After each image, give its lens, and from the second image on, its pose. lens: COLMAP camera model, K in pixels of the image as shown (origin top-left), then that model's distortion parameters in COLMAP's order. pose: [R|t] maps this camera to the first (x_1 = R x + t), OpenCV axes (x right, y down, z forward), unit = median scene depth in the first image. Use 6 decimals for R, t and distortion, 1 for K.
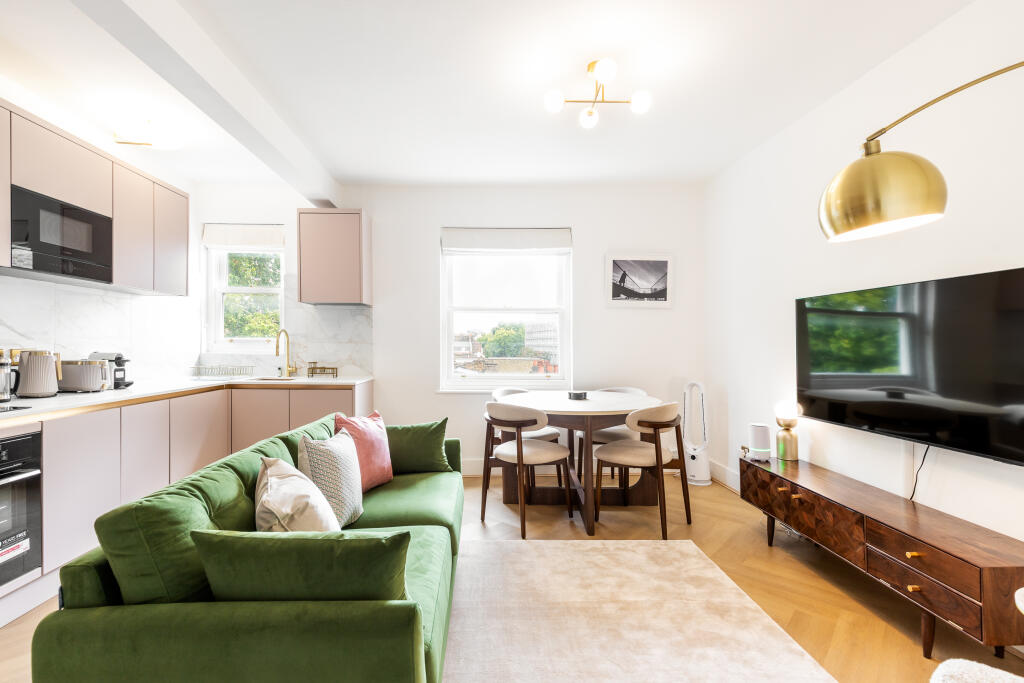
lens RADIAL K [[474.7, 0, 512.0], [0, 474.7, 341.5], [0, 0, 1]] dist [0.003060, -0.000022]
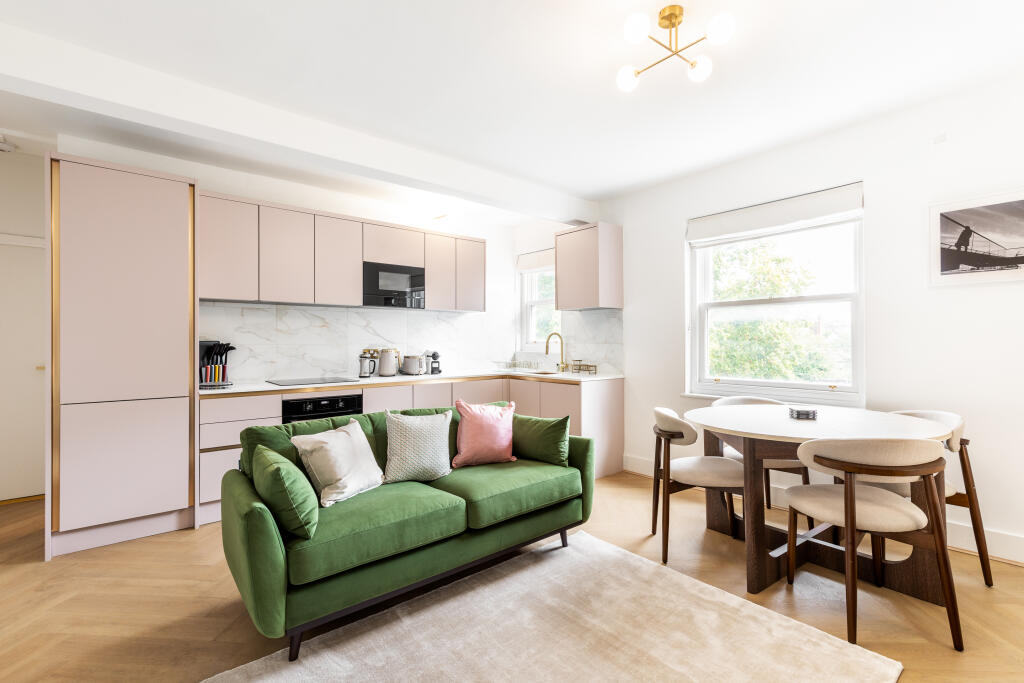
lens RADIAL K [[480.1, 0, 525.0], [0, 480.1, 340.3], [0, 0, 1]] dist [0.001829, 0.000210]
pose [[0.612341, -0.007716, -0.790556, 0.422053], [0.010250, 0.999946, -0.001820, -0.004324], [0.790528, -0.006988, 0.612387, 0.173863]]
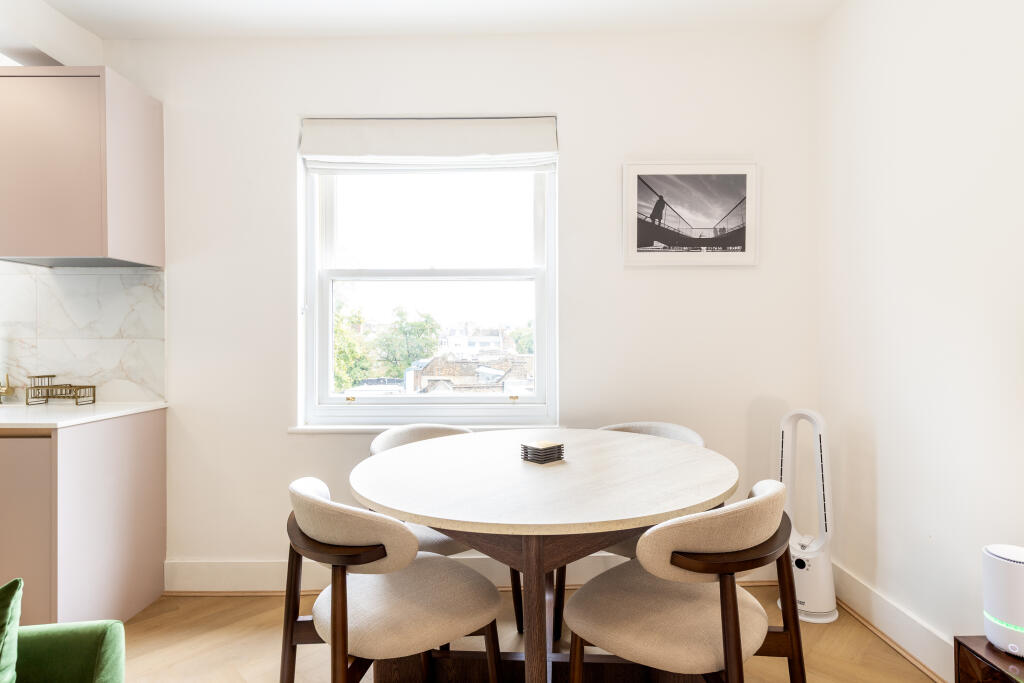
lens RADIAL K [[542.2, 0, 512.0], [0, 542.2, 341.5], [0, 0, 1]] dist [-0.000005, 0.000024]
pose [[0.996762, -0.006720, -0.080122, 0.135066], [0.007547, 0.999921, 0.010015, 0.003760], [0.080048, -0.010587, 0.996735, 0.441205]]
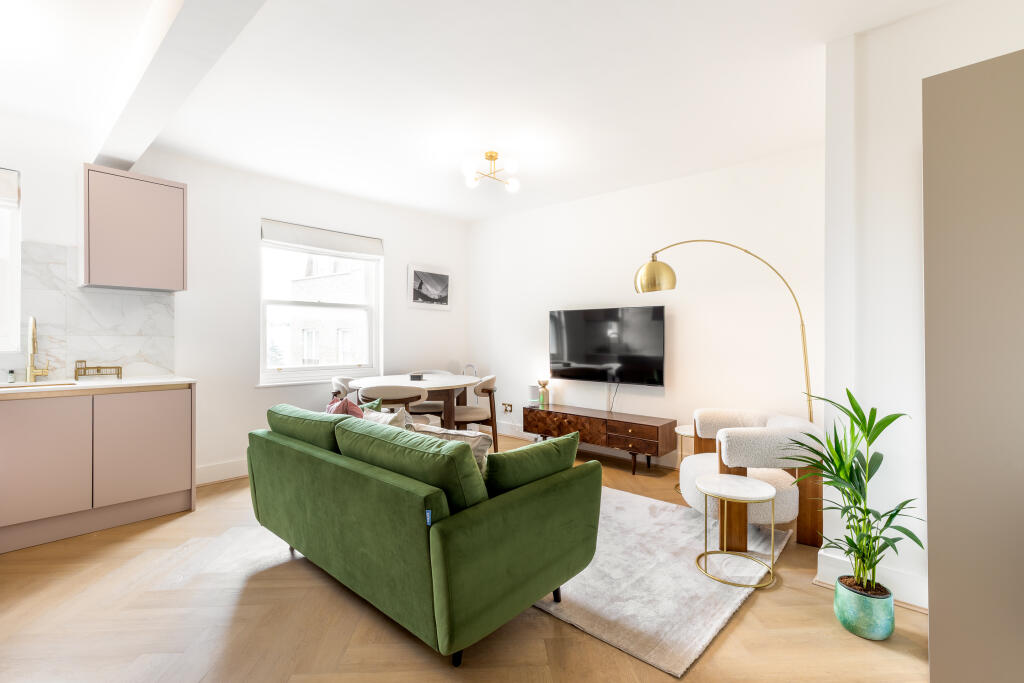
lens RADIAL K [[428.1, 0, 547.3], [0, 428.1, 338.1], [0, 0, 1]] dist [0.000777, 0.000071]
pose [[0.671501, -0.002131, 0.741000, -0.437173], [-0.003625, 0.999974, 0.006161, -0.000332], [-0.740994, -0.006823, 0.671477, -0.032511]]
